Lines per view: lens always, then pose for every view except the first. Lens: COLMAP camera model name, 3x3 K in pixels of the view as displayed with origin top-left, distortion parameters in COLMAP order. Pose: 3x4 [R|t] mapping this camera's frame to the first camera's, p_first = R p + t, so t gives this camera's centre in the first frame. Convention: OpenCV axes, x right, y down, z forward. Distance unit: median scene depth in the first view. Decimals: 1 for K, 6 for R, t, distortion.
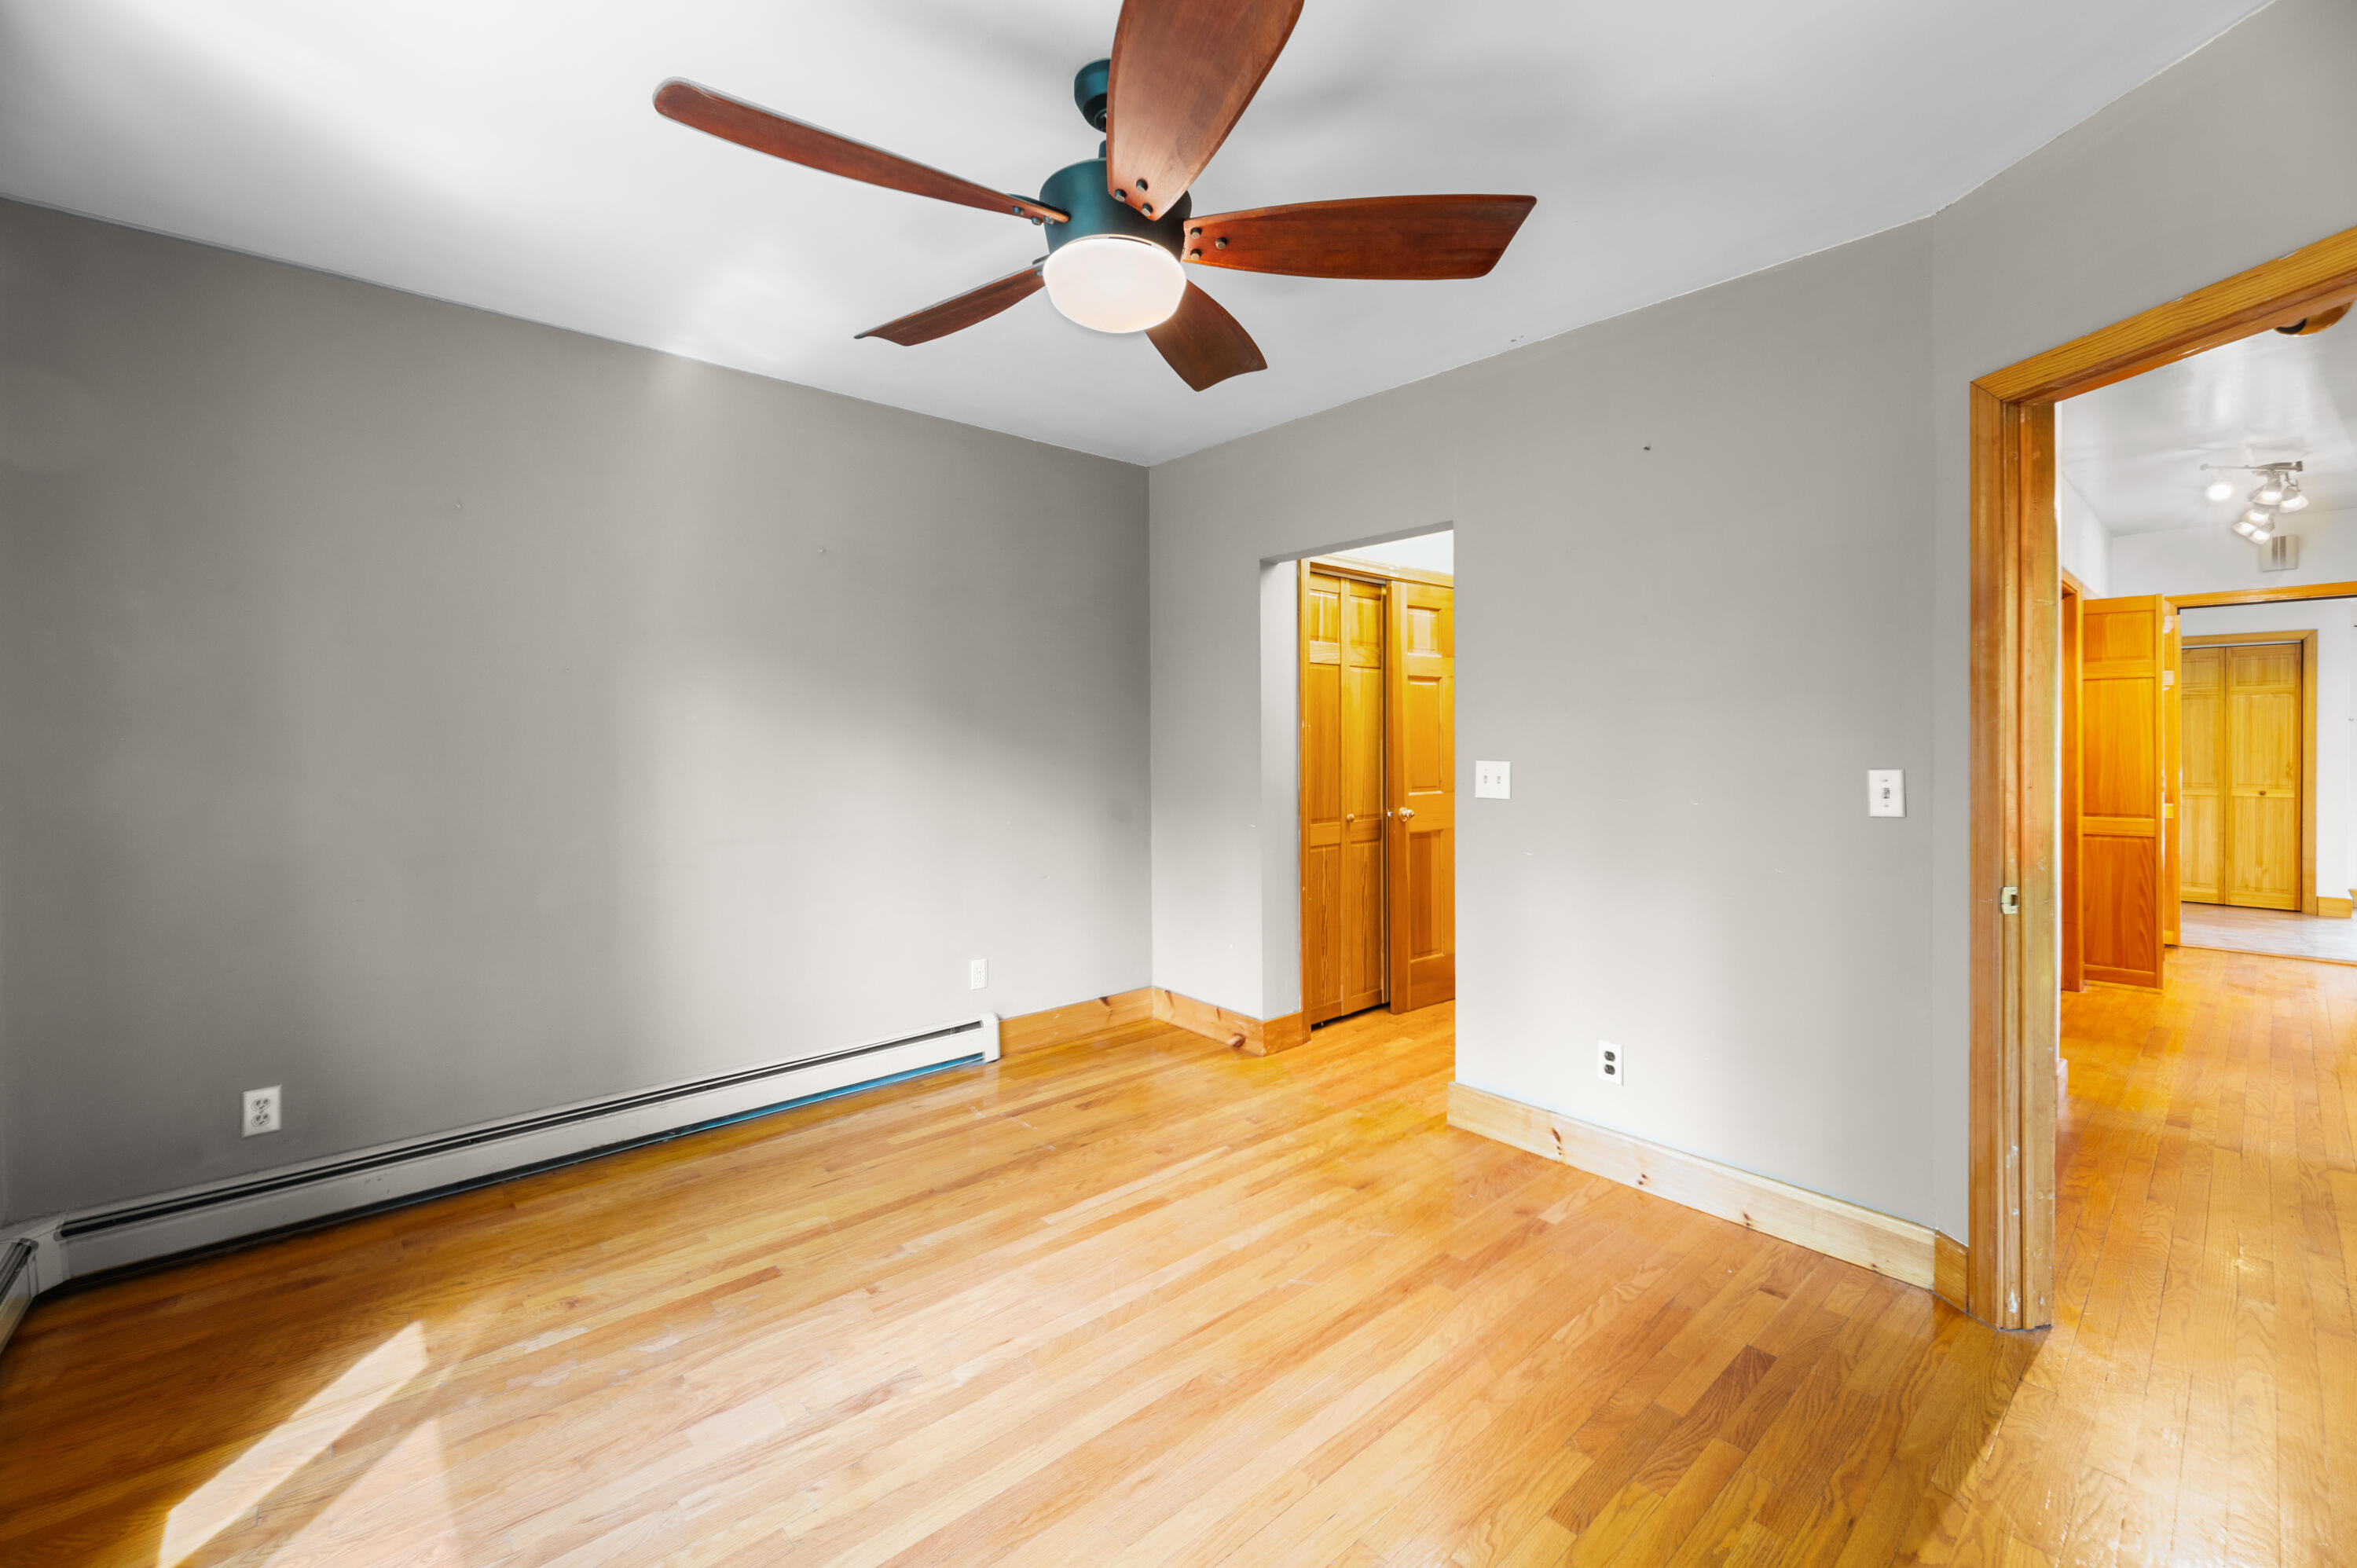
lens RADIAL K [[958.8, 0, 1179.9], [0, 958.8, 745.7], [0, 0, 1]] dist [0.002164, -0.000516]
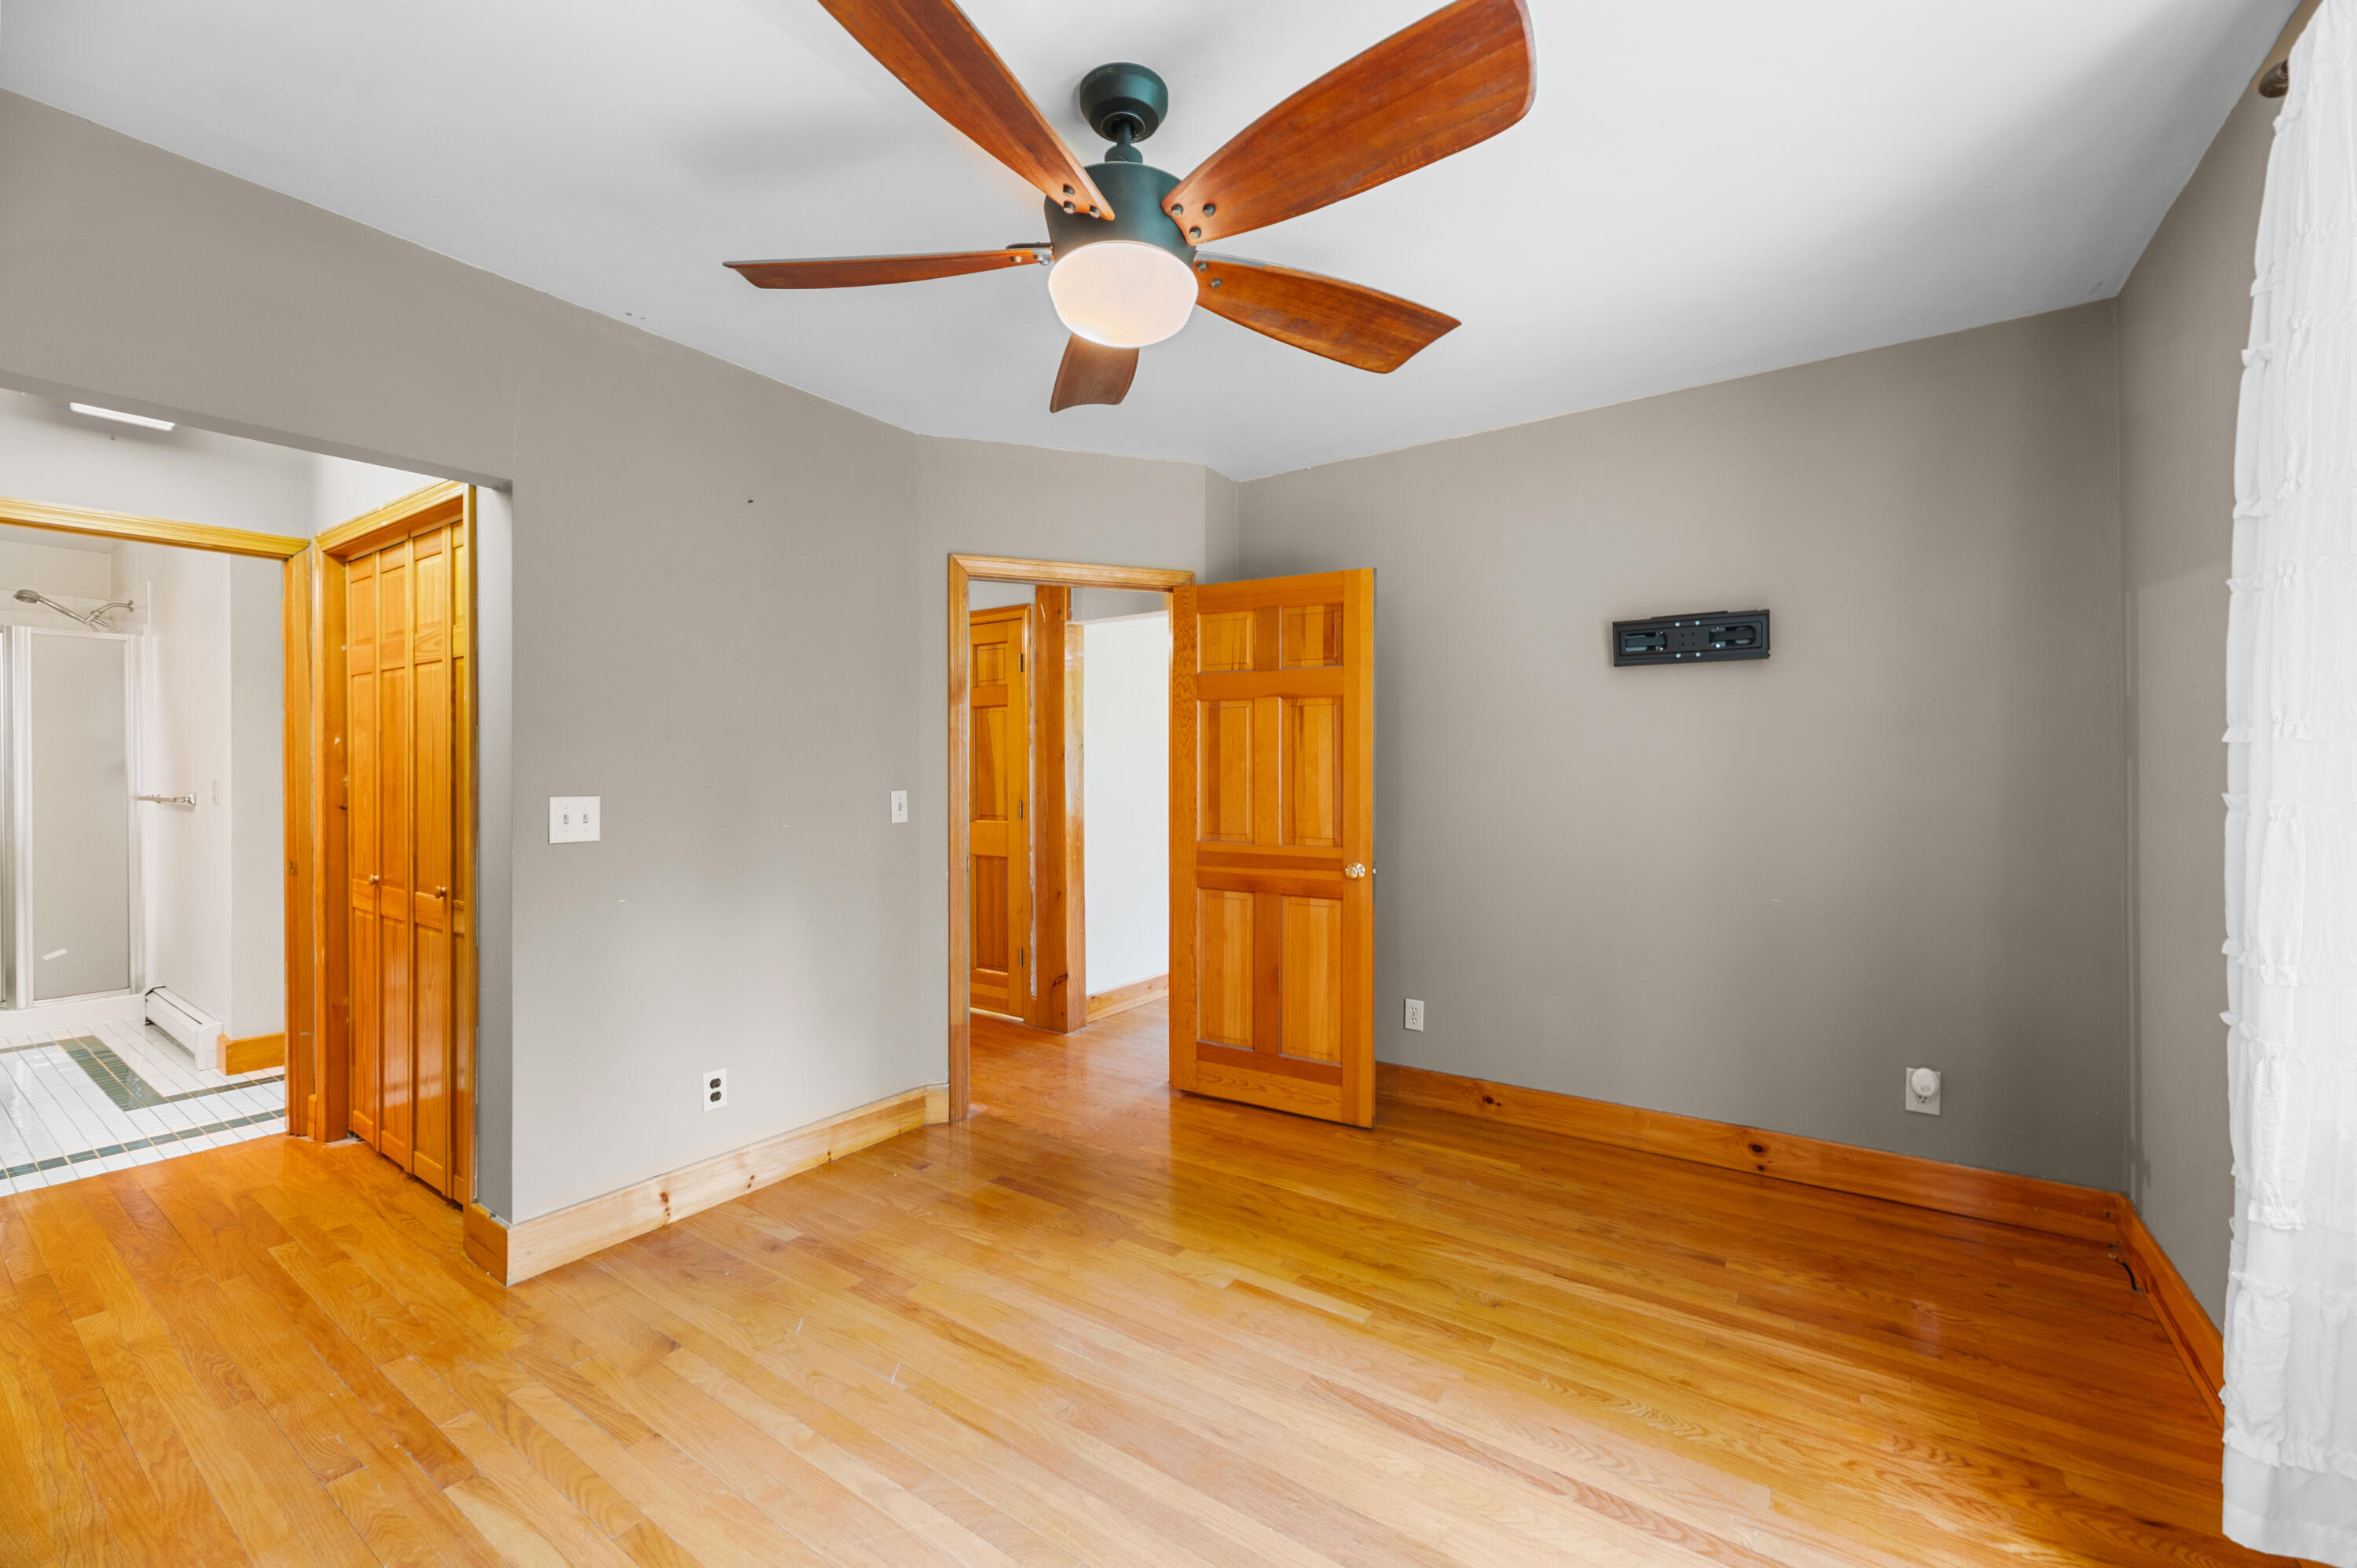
lens RADIAL K [[958.8, 0, 1179.9], [0, 958.8, 745.7], [0, 0, 1]] dist [0.002164, -0.000516]
pose [[-0.246465, 0.026221, 0.968797, -0.682249], [0.003861, 0.999653, -0.026074, -0.003698], [-0.969144, -0.002686, -0.246481, 0.796576]]
